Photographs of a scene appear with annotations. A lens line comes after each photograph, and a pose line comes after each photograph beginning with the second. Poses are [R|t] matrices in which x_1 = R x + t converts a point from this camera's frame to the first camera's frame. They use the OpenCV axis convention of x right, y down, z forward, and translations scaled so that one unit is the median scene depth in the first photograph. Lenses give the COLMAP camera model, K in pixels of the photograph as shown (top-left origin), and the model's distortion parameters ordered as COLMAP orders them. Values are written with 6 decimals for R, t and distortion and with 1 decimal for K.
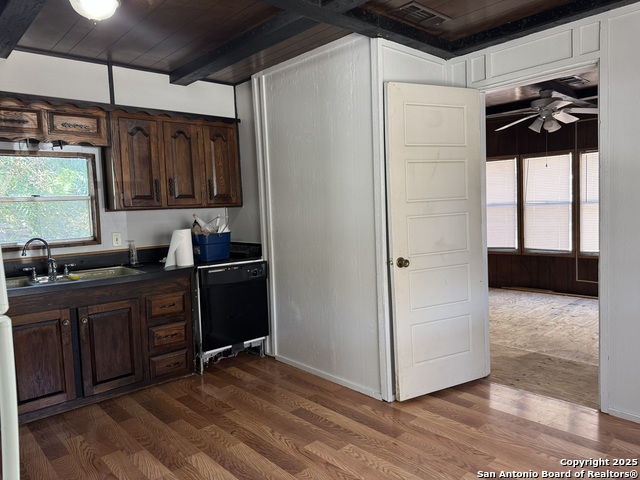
lens RADIAL K [[455.3, 0, 320.9], [0, 455.3, 238.8], [0, 0, 1]] dist [0.029148, 0.000568]
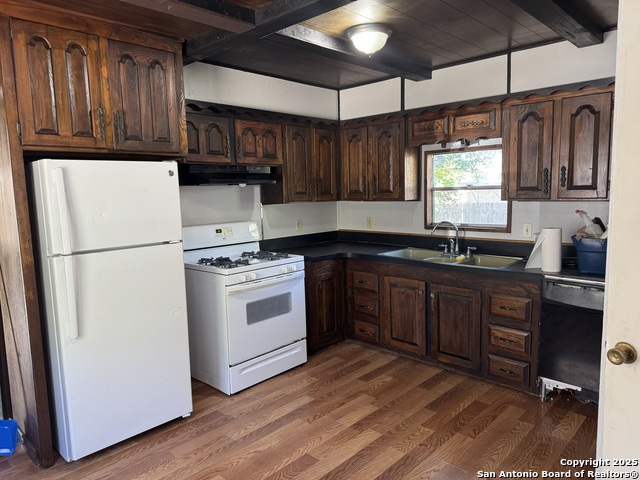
lens RADIAL K [[455.3, 0, 321.0], [0, 455.3, 240.1], [0, 0, 1]] dist [0.029148, 0.000568]
pose [[0.093564, 0.147117, -0.984684, 0.531596], [-0.063552, 0.987888, 0.141557, -0.098830], [0.993583, 0.049334, 0.101781, 0.528805]]
